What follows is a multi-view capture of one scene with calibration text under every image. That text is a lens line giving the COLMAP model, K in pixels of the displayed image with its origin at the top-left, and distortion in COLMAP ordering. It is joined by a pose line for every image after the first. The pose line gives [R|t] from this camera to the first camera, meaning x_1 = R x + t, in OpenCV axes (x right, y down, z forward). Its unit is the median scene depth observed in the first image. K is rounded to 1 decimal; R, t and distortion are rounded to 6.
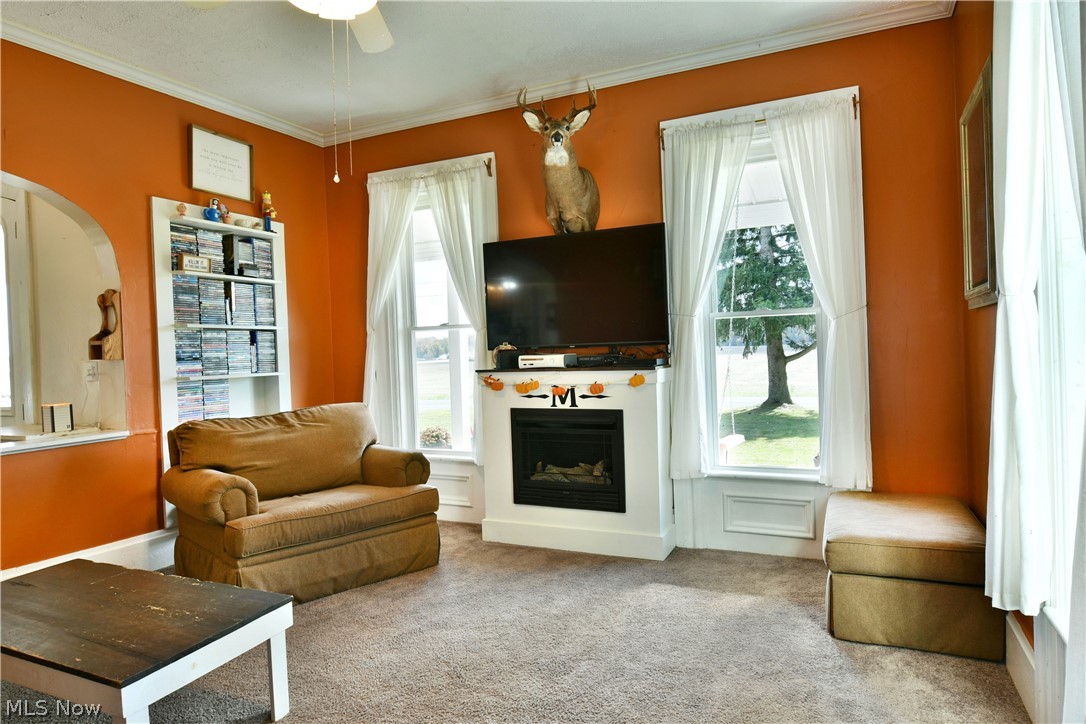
lens RADIAL K [[688.4, 0, 527.5], [0, 688.4, 346.5], [0, 0, 1]] dist [-0.000888, -0.007251]
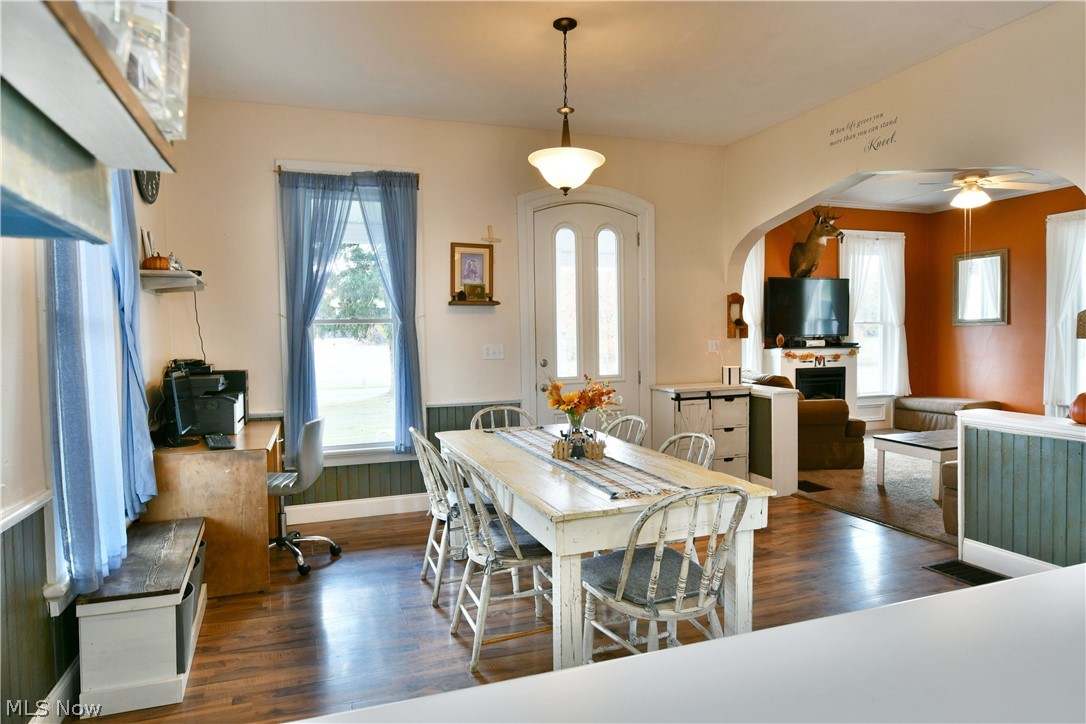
lens RADIAL K [[659.1, 0, 548.2], [0, 659.1, 354.6], [0, 0, 1]] dist [-0.010463, -0.003289]
pose [[0.697651, 0.001505, 0.716436, -1.776425], [-0.012675, 0.999867, 0.010242, 0.042125], [-0.716325, -0.016226, 0.697578, 0.234199]]
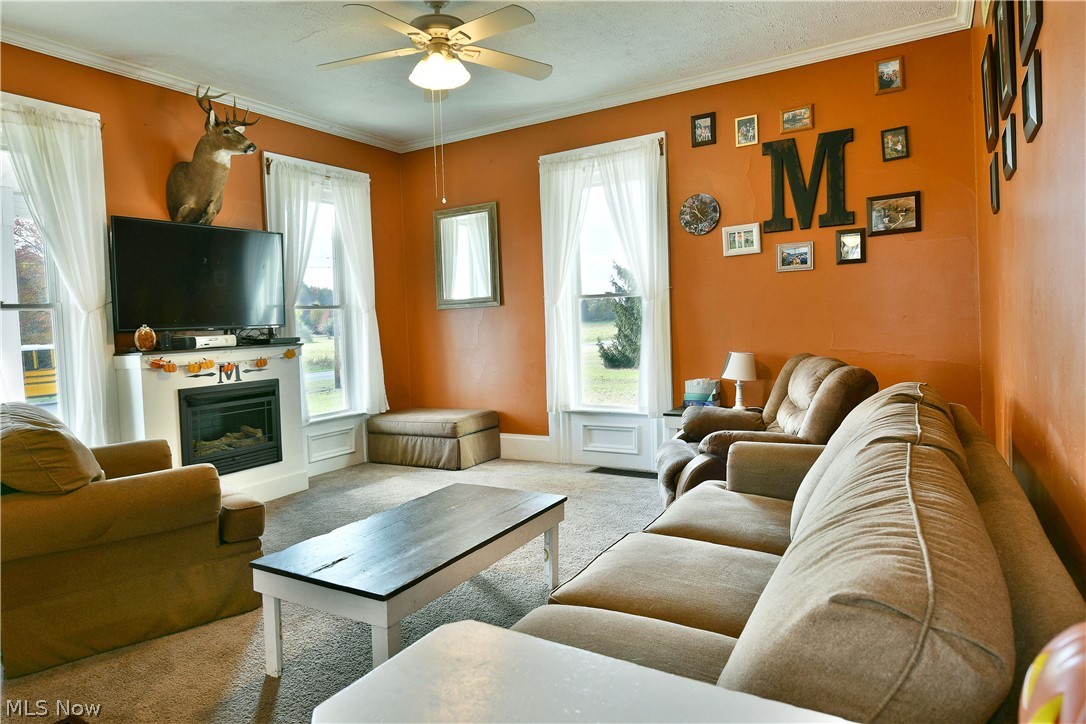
lens RADIAL K [[658.8, 0, 546.6], [0, 658.8, 327.3], [0, 0, 1]] dist [-0.005302, -0.000816]
pose [[0.084050, 0.016771, 0.996320, -0.930307], [0.032616, 0.999276, -0.019573, 0.035376], [-0.995928, 0.034142, 0.083442, 0.383839]]
